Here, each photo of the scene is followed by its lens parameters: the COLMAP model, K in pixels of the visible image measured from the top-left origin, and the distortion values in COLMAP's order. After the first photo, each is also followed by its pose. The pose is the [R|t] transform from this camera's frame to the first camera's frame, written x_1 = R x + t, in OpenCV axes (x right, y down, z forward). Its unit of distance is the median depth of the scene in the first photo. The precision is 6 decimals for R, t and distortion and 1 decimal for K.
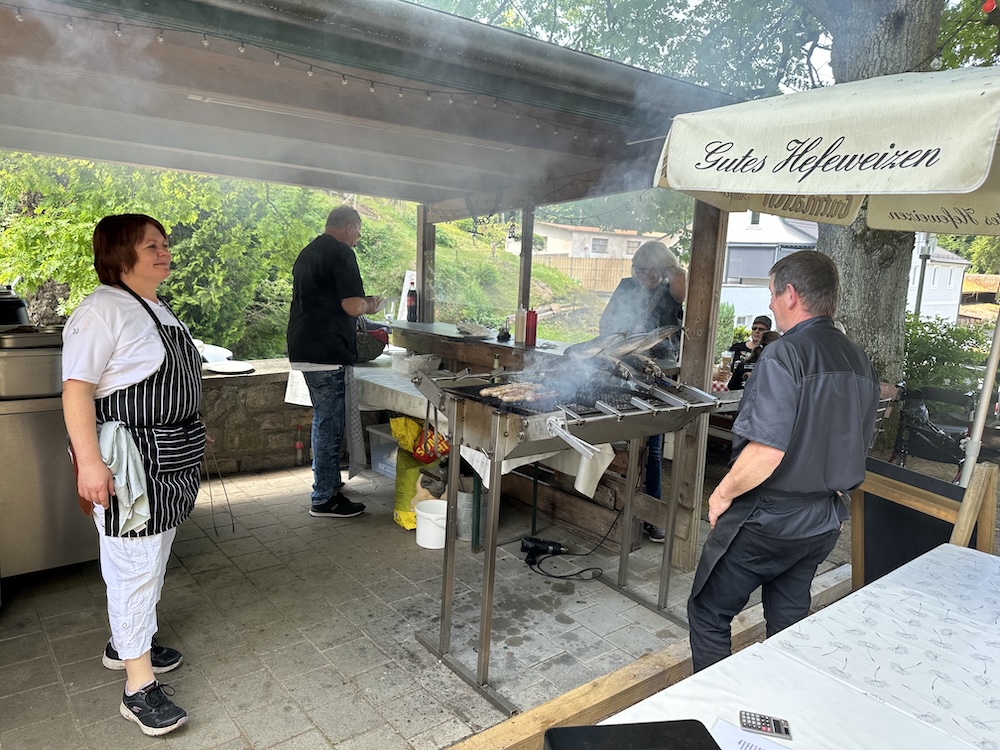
lens RADIAL K [[695.6, 0, 491.8], [0, 695.6, 374.8], [0, 0, 1]] dist [0.027018, -0.037906]
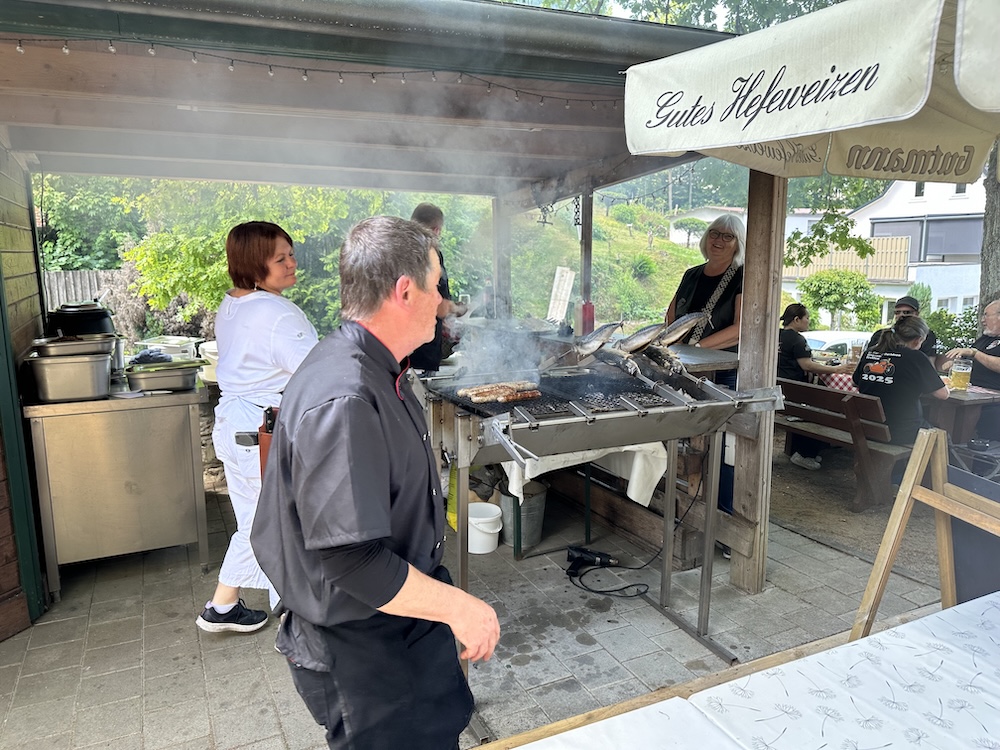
lens RADIAL K [[695.6, 0, 506.1], [0, 695.6, 378.5], [0, 0, 1]] dist [0.027018, -0.037906]
pose [[0.970899, -0.013581, -0.239104, 0.218478], [0.016219, 0.999827, 0.009069, -0.000741], [0.238940, -0.012683, 0.970952, 0.090184]]
